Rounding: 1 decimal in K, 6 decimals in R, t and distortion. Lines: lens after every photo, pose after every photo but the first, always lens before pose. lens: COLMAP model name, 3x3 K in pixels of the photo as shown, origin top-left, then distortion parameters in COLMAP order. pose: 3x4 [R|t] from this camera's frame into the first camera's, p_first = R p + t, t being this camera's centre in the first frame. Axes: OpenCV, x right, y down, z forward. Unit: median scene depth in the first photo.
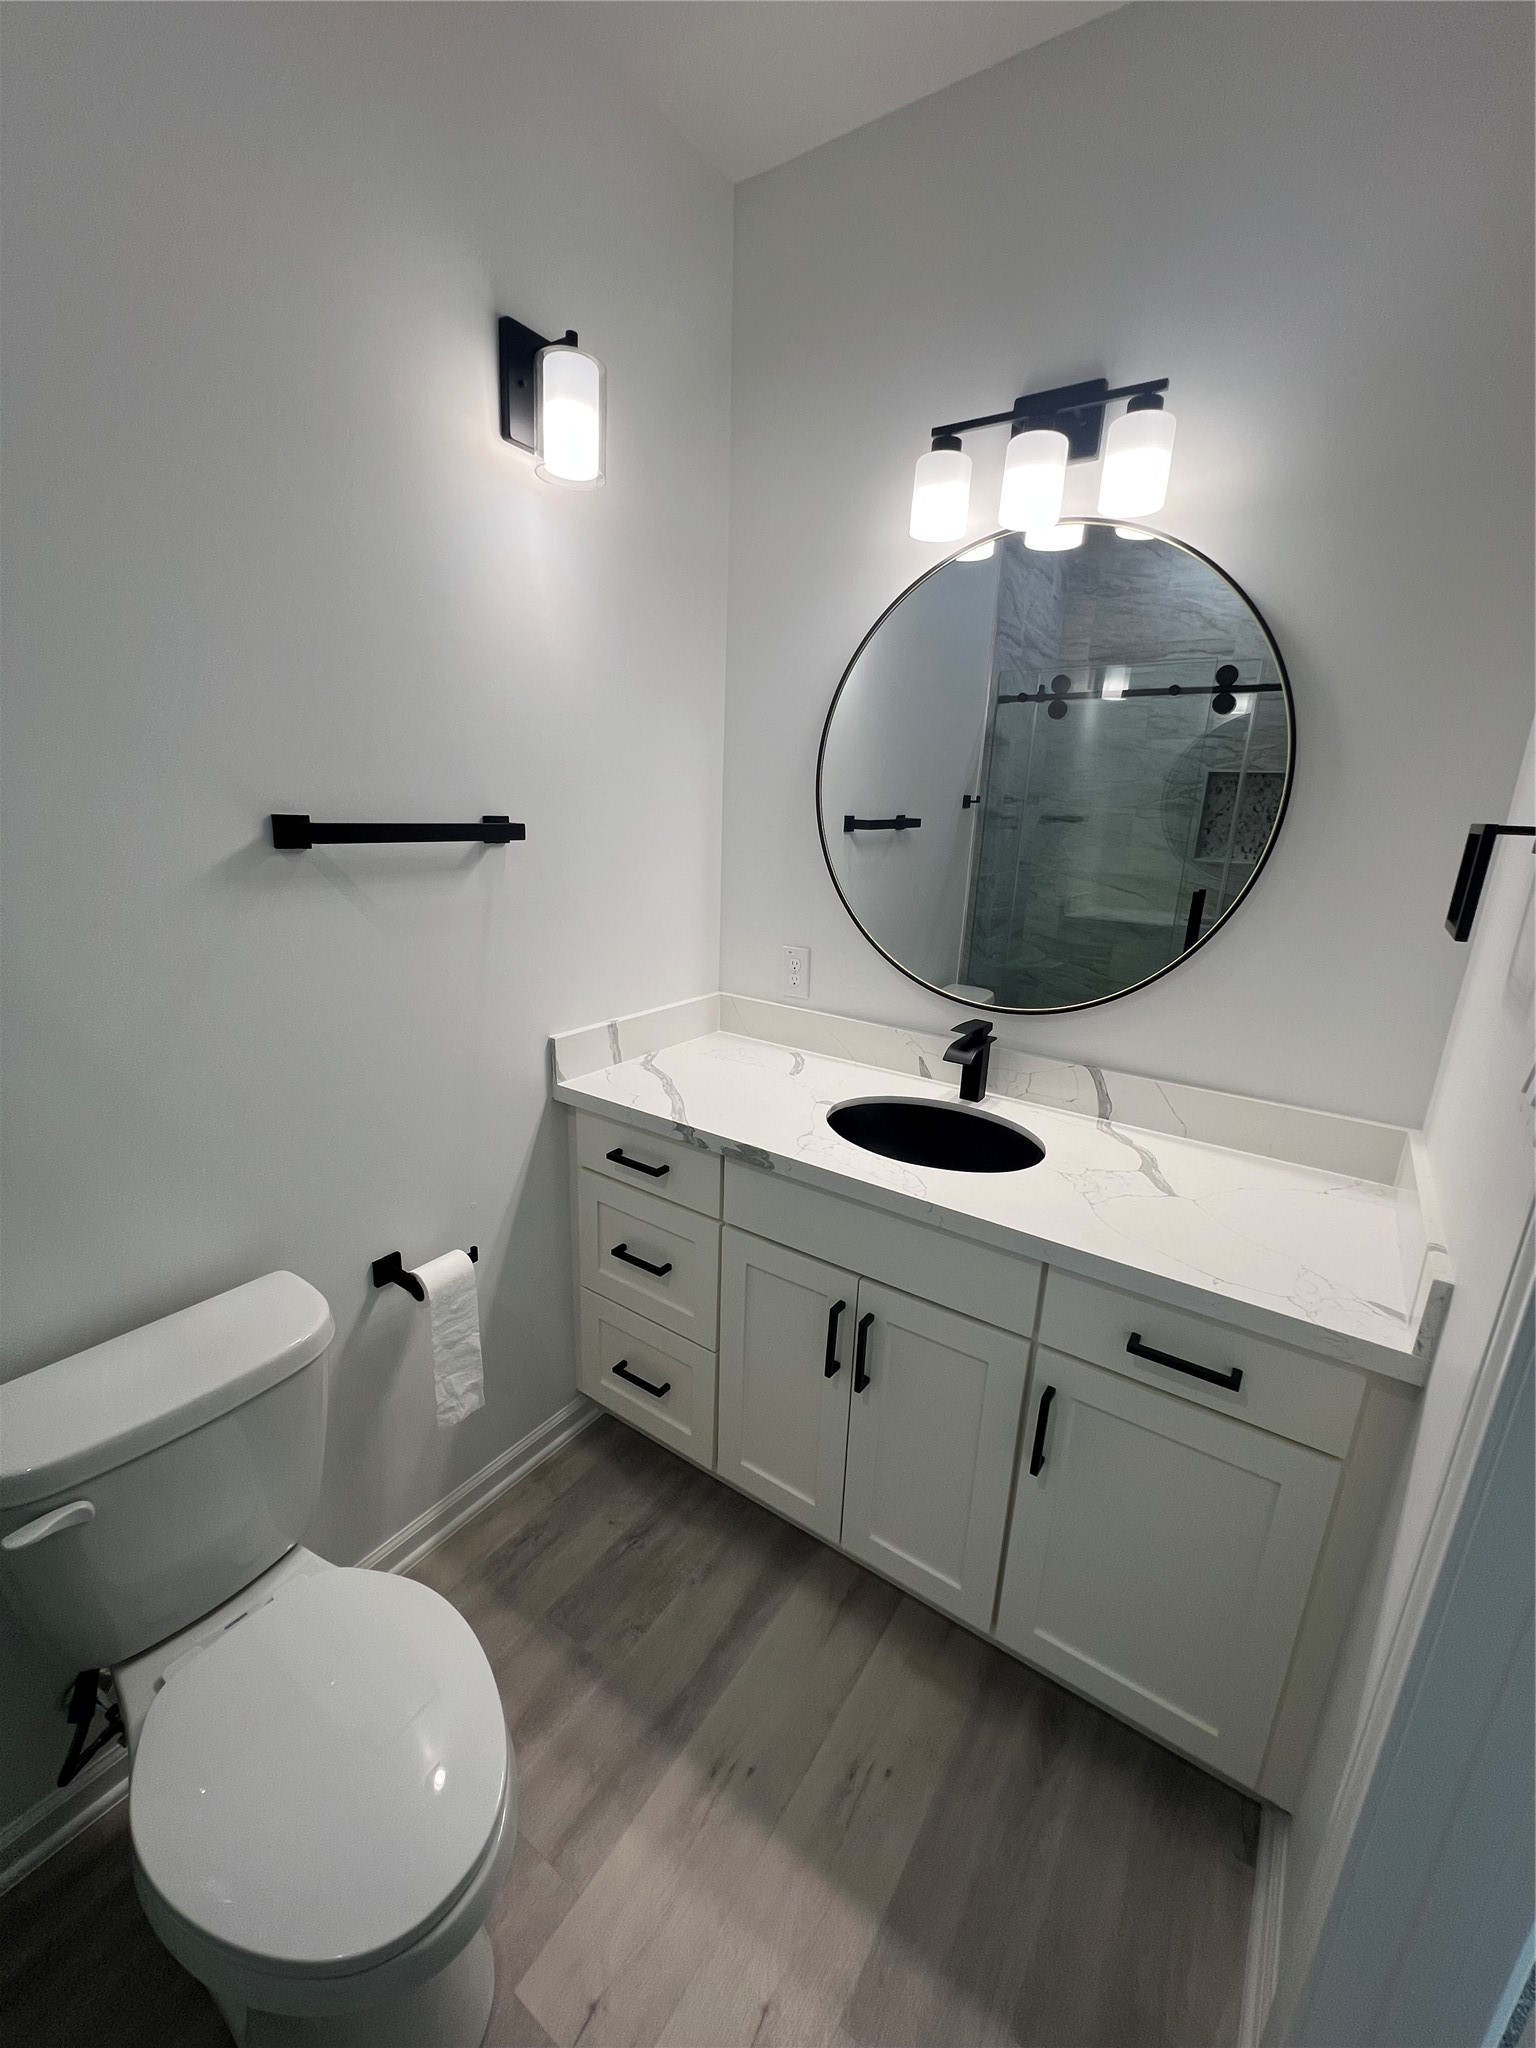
lens RADIAL K [[826.3, 0, 783.0], [0, 826.3, 1017.7], [0, 0, 1]] dist [-0.000830, -0.000121]
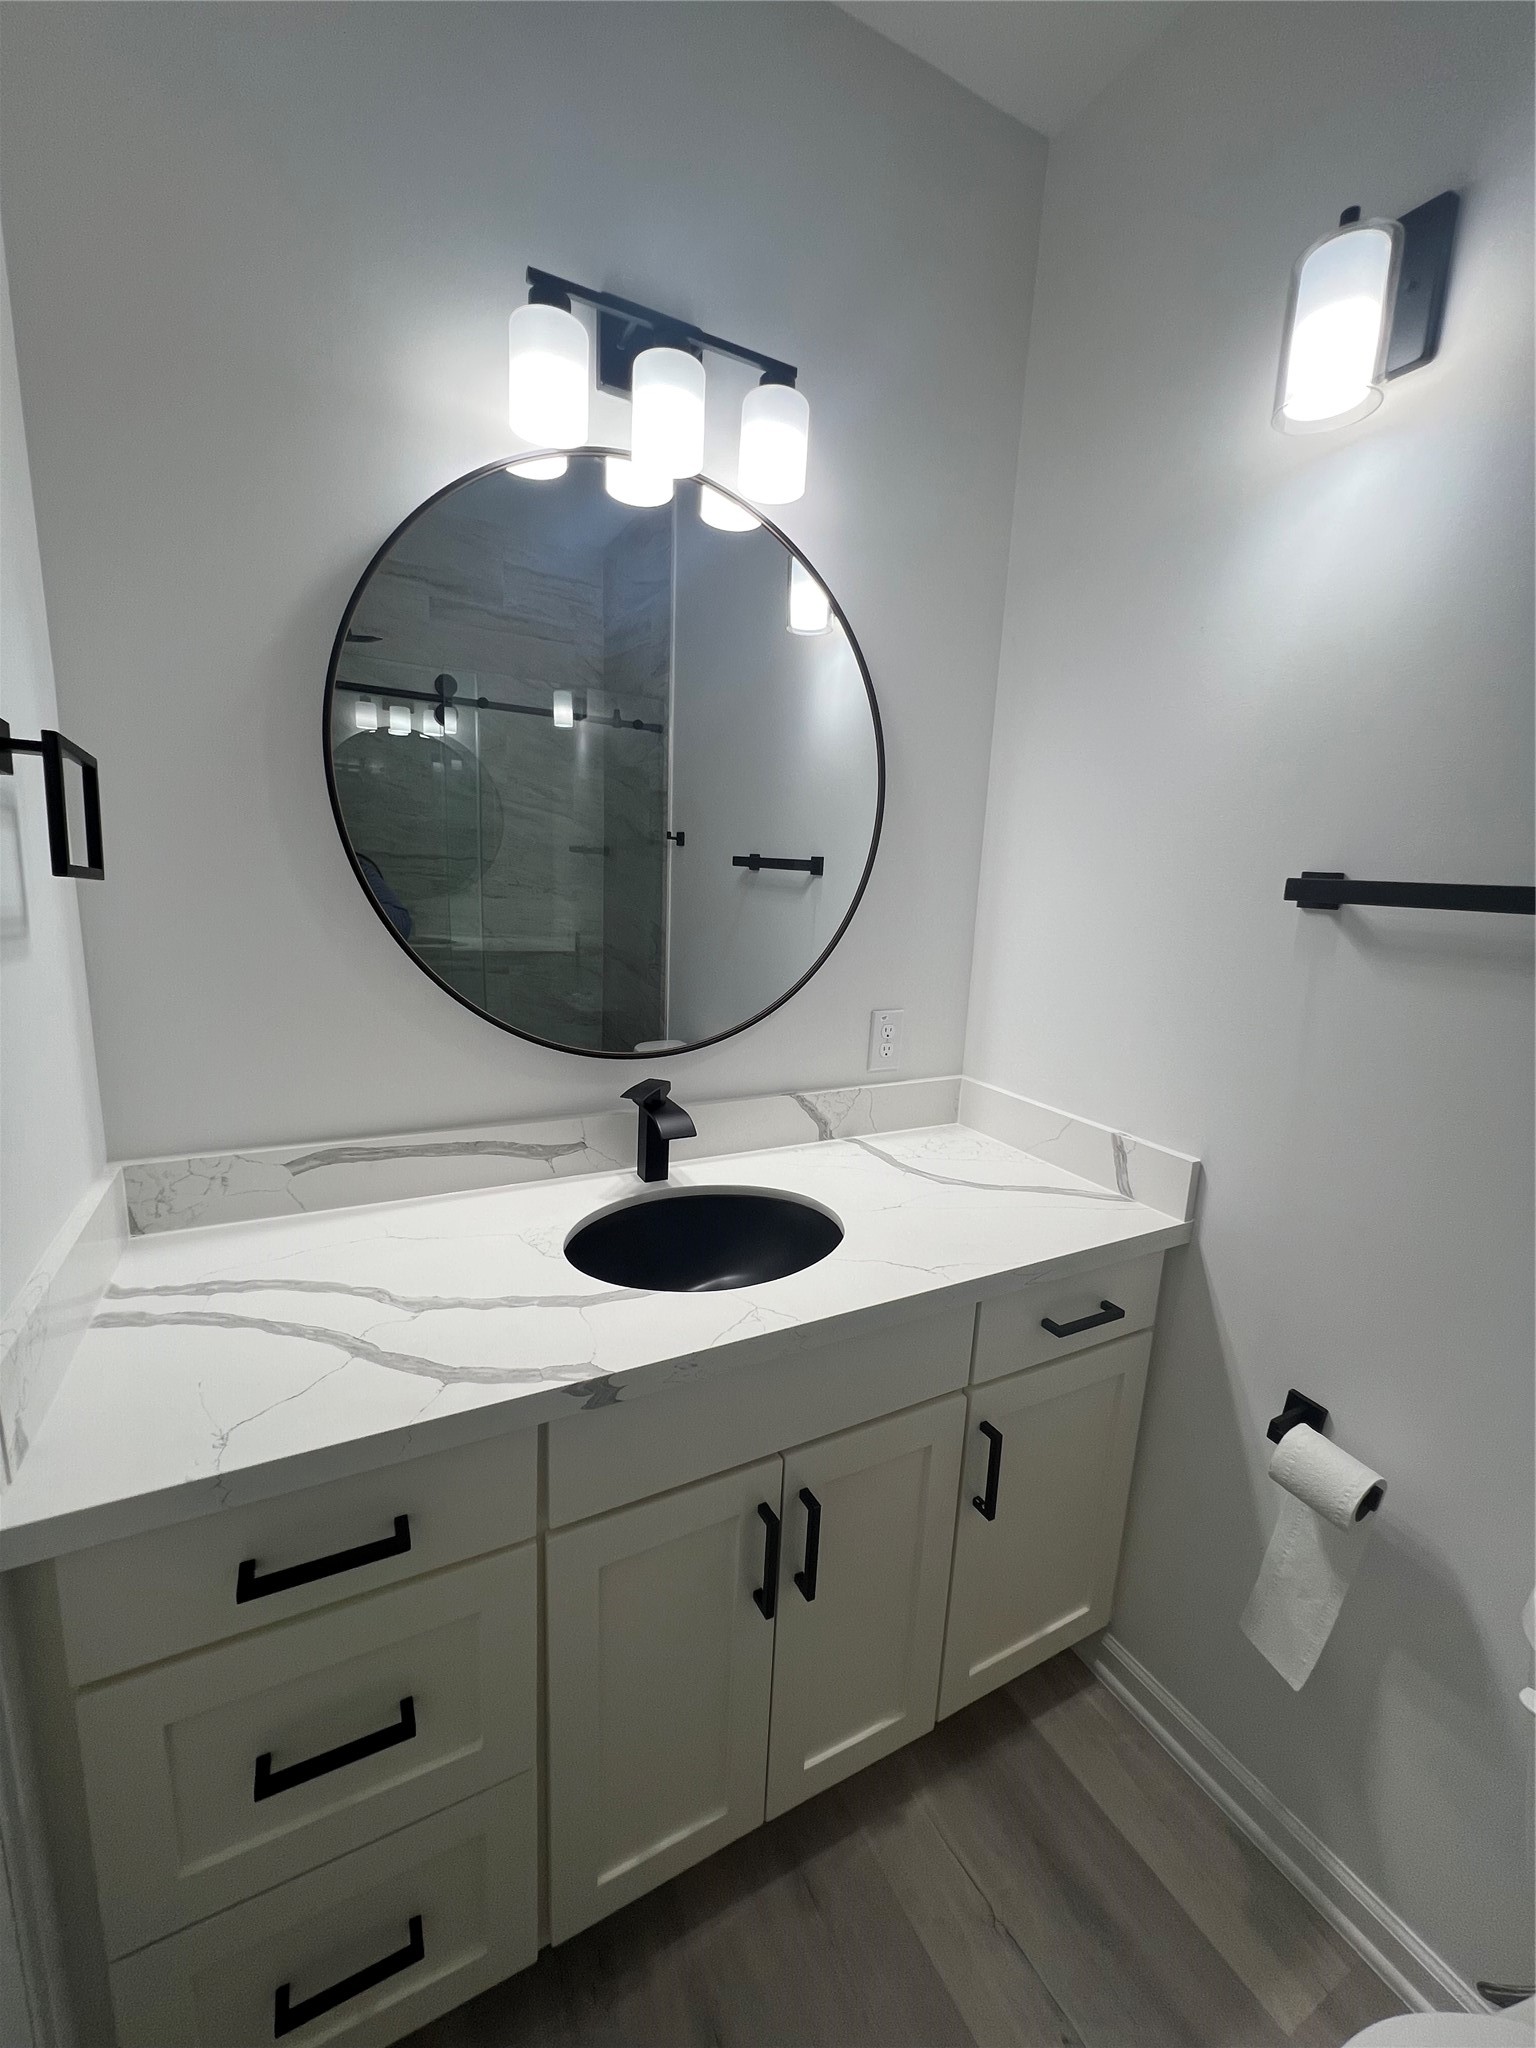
lens RADIAL K [[826.3, 0, 780.2], [0, 826.3, 1028.9], [0, 0, 1]] dist [-0.000830, -0.000121]
pose [[0.481605, -0.200509, 0.853143, -0.383401], [0.212019, 0.971216, 0.108573, -0.107939], [-0.850356, 0.128593, 0.510254, 0.501704]]
